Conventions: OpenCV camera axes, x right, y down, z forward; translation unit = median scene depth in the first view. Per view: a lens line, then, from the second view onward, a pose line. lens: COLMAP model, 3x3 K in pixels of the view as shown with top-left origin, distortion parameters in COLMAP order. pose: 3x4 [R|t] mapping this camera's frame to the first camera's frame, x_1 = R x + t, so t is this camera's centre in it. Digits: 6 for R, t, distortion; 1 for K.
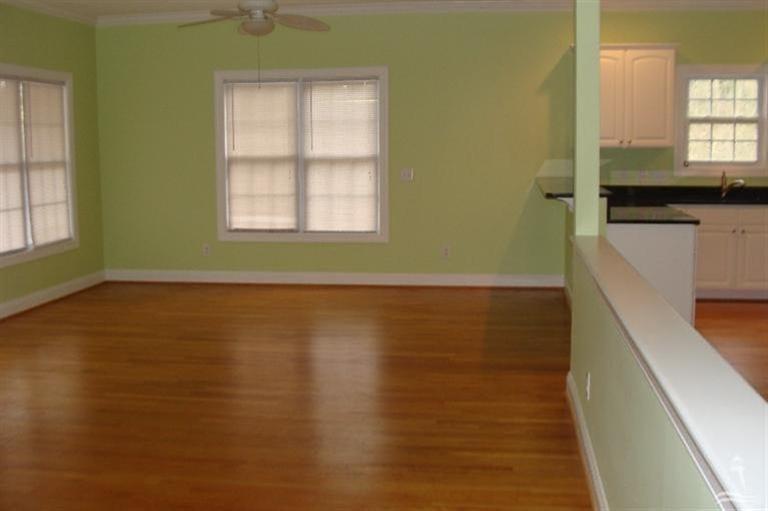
lens RADIAL K [[875.4, 0, 402.0], [0, 875.4, 245.5], [0, 0, 1]] dist [-0.219660, 0.389149]
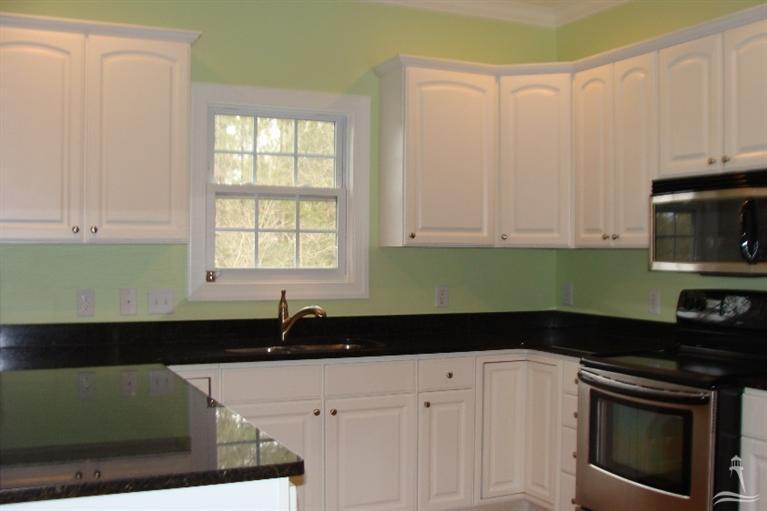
lens RADIAL K [[874.2, 0, 401.5], [0, 874.2, 245.5], [0, 0, 1]] dist [-0.219660, 0.389149]
pose [[0.840531, 0.011816, 0.541634, 0.143571], [0.054726, 0.992796, -0.106585, -0.050414], [-0.538992, 0.119229, 0.833830, 0.493643]]
